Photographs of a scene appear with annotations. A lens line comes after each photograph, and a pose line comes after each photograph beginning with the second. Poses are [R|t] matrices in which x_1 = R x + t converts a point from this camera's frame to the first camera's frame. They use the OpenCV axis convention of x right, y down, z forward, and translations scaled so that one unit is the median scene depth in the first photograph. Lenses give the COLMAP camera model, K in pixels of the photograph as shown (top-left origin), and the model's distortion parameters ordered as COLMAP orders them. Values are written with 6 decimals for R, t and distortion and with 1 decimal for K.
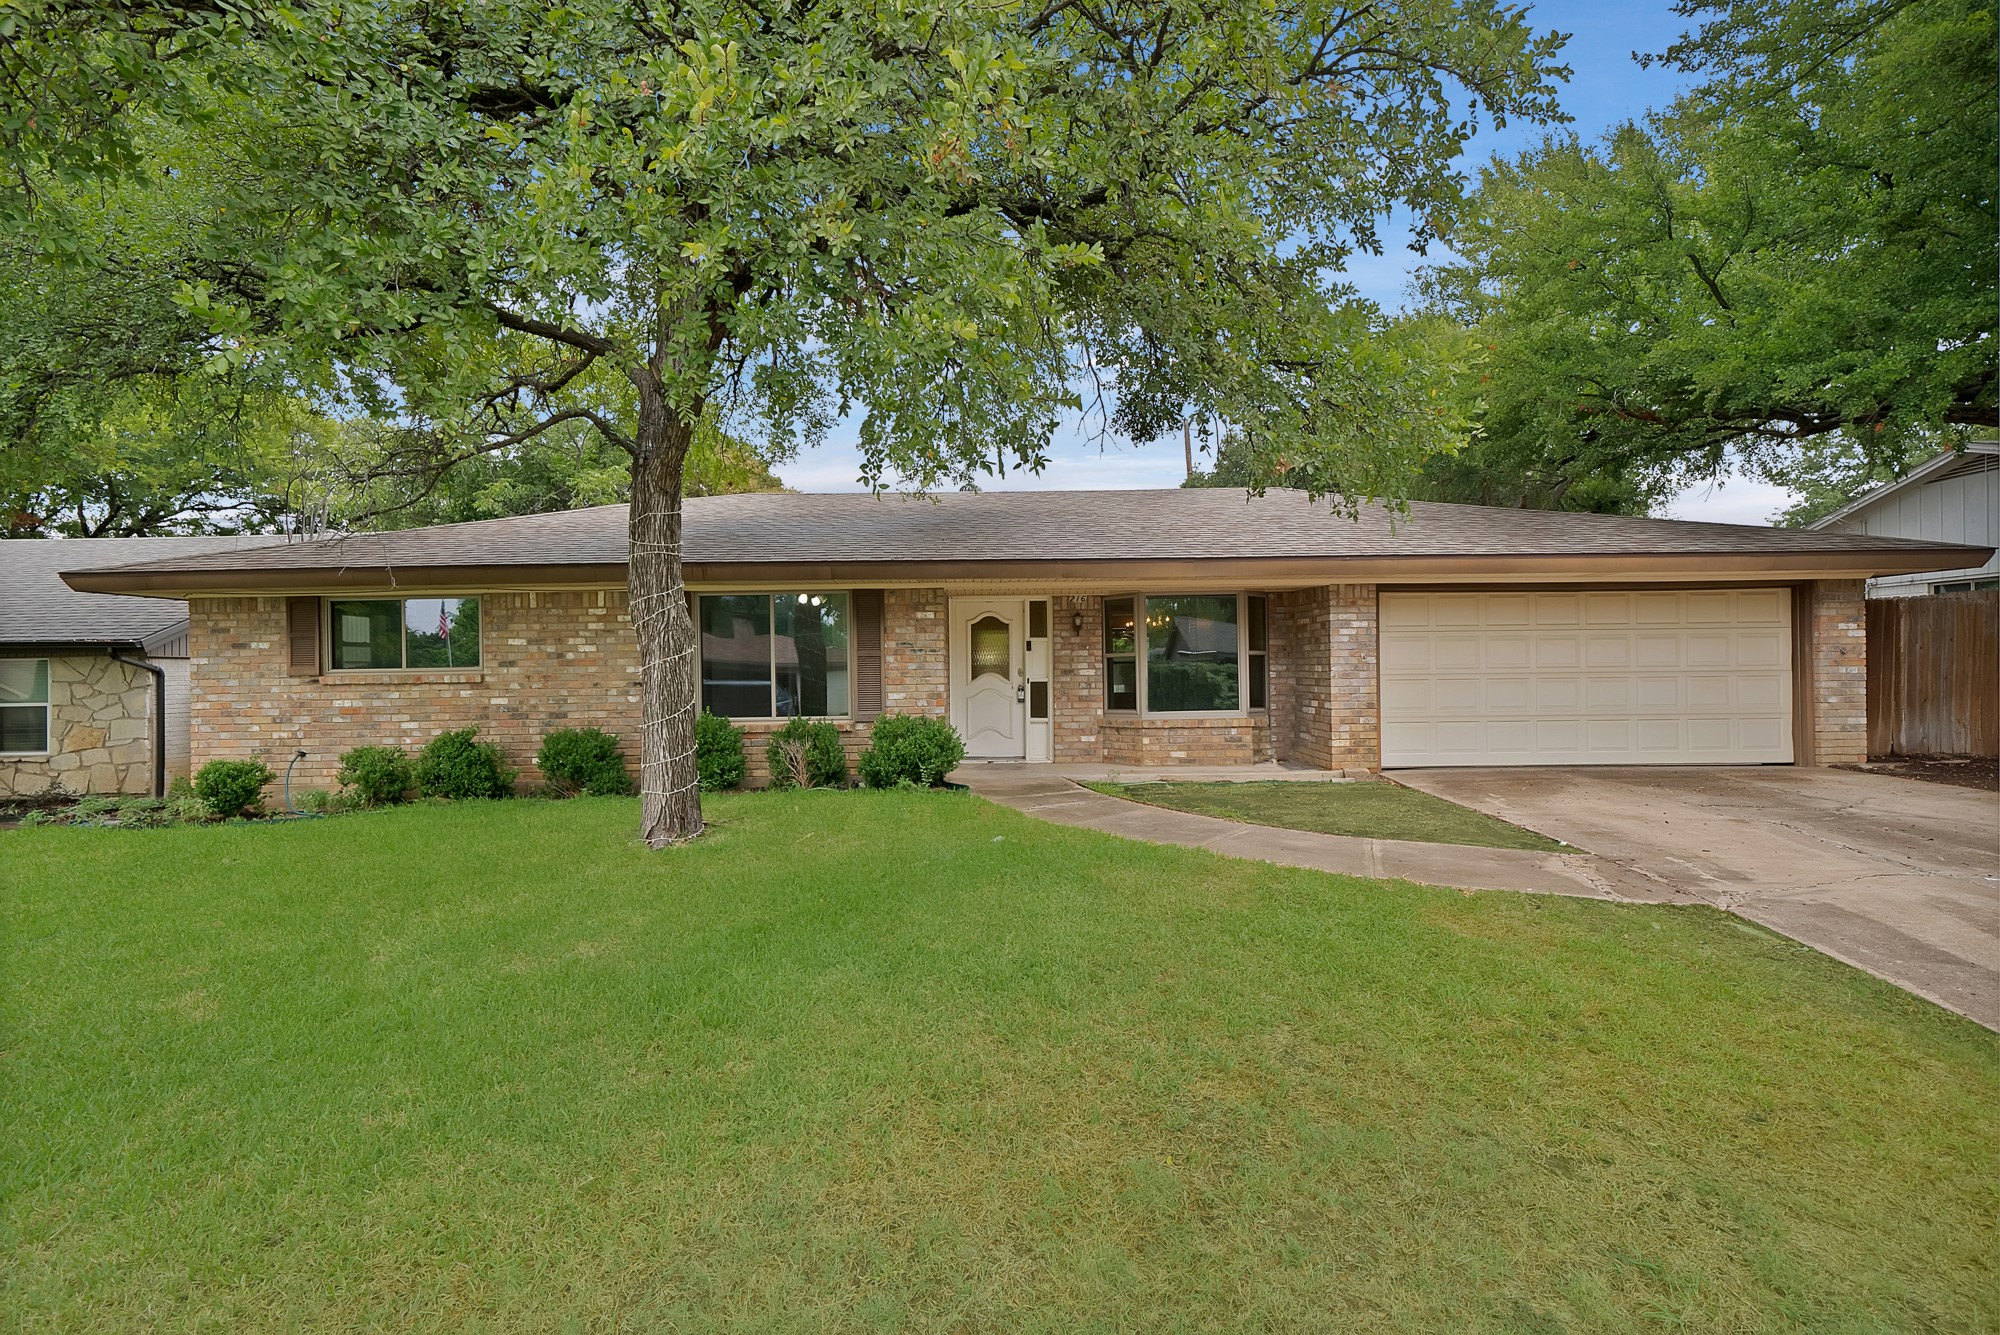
lens RADIAL K [[884.7, 0, 997.7], [0, 884.7, 668.4], [0, 0, 1]] dist [0.007701, 0.000558]
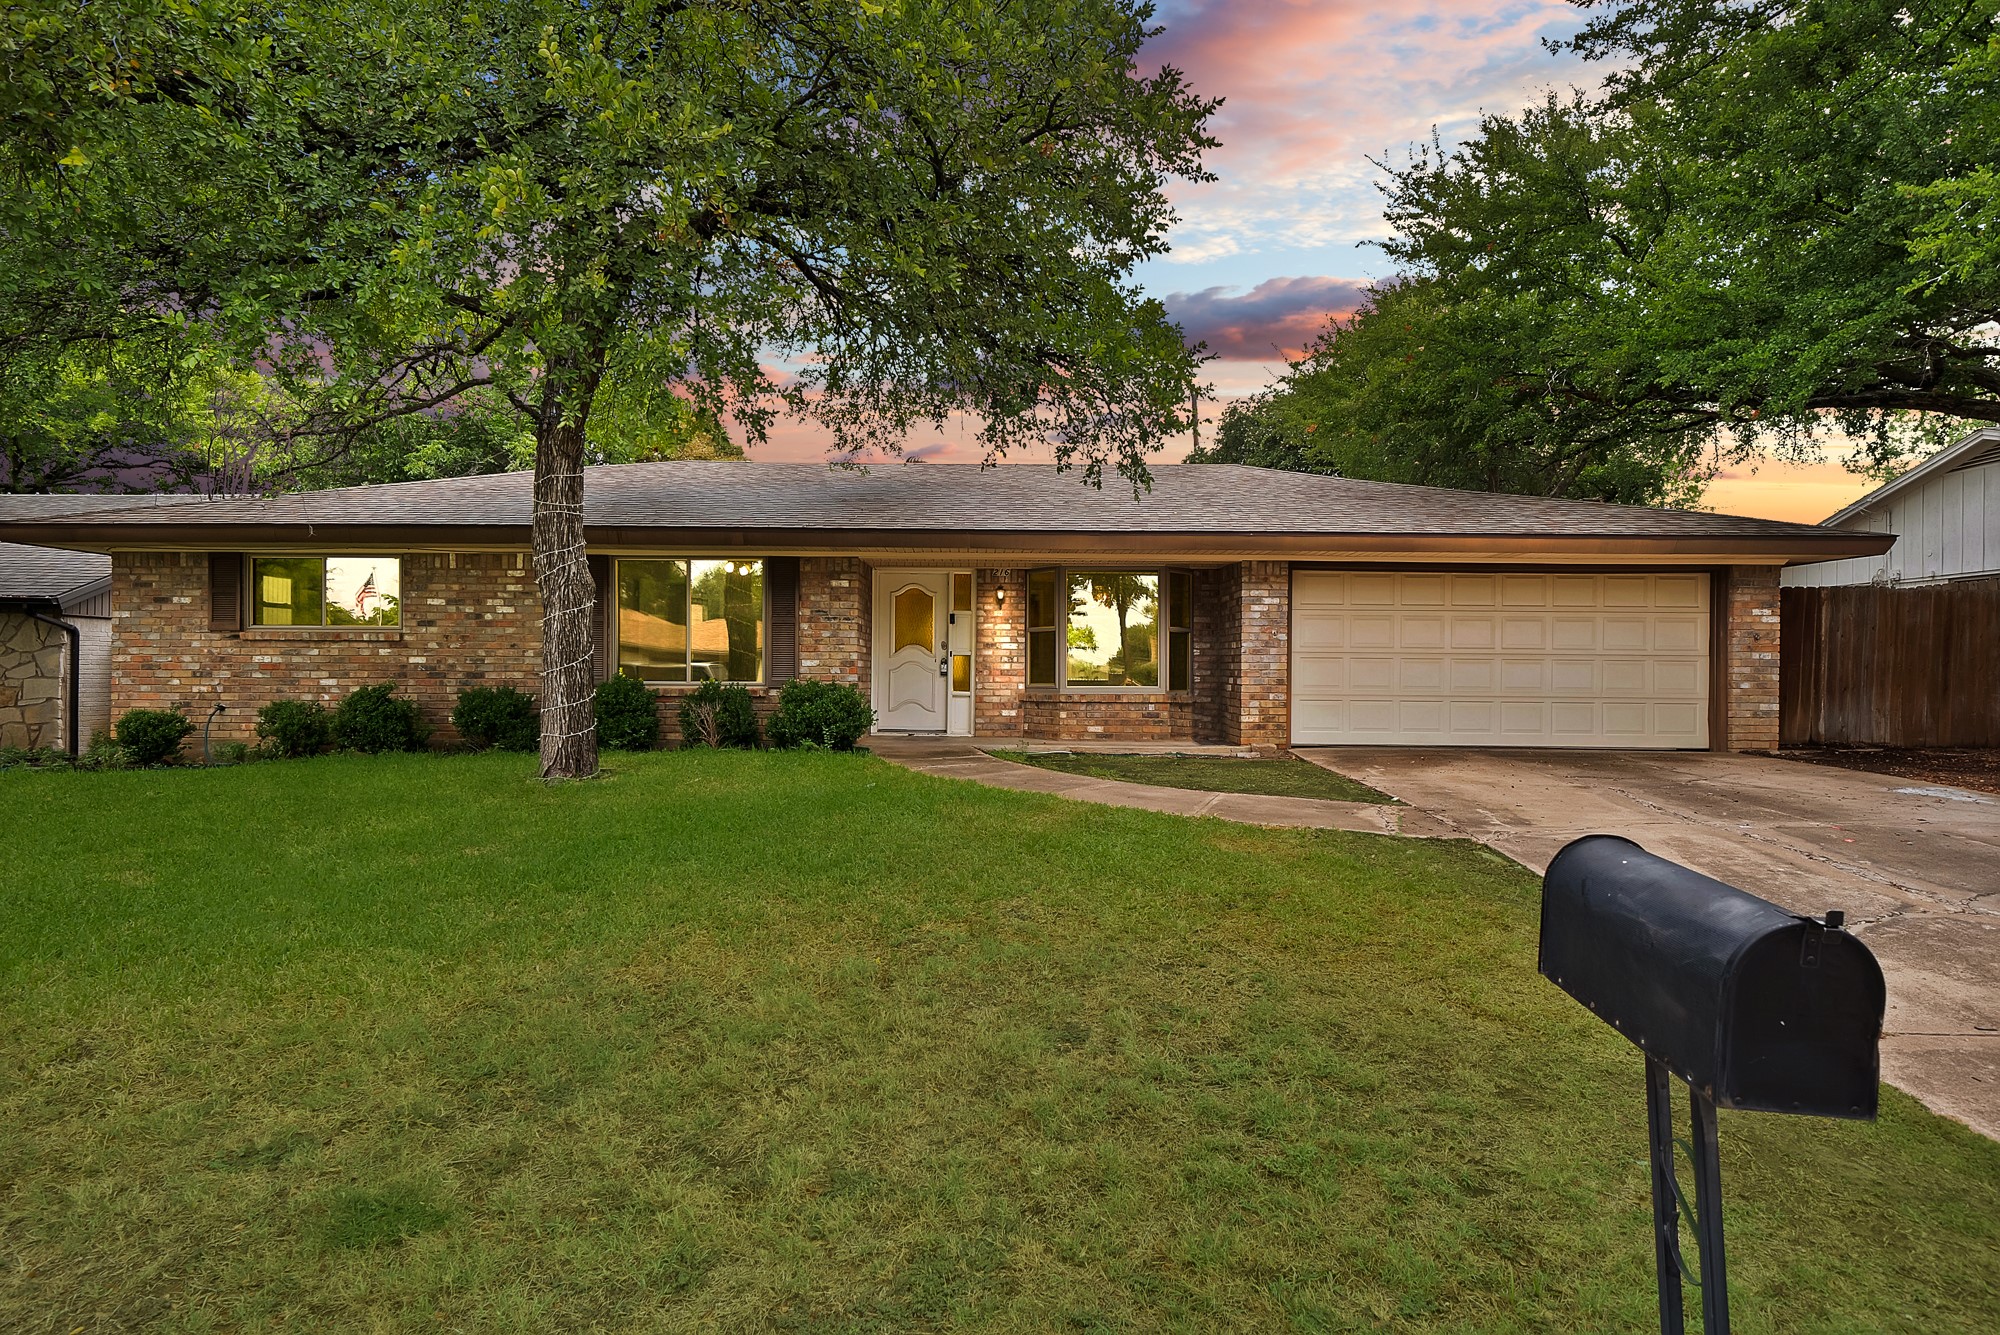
lens RADIAL K [[1016.5, 0, 1002.6], [0, 1016.5, 669.4], [0, 0, 1]] dist [0.018189, -0.000747]
pose [[0.999755, 0.020044, -0.009340, 0.116550], [-0.020042, 0.999799, 0.000266, 0.033918], [0.009343, -0.000079, 0.999956, -0.160221]]
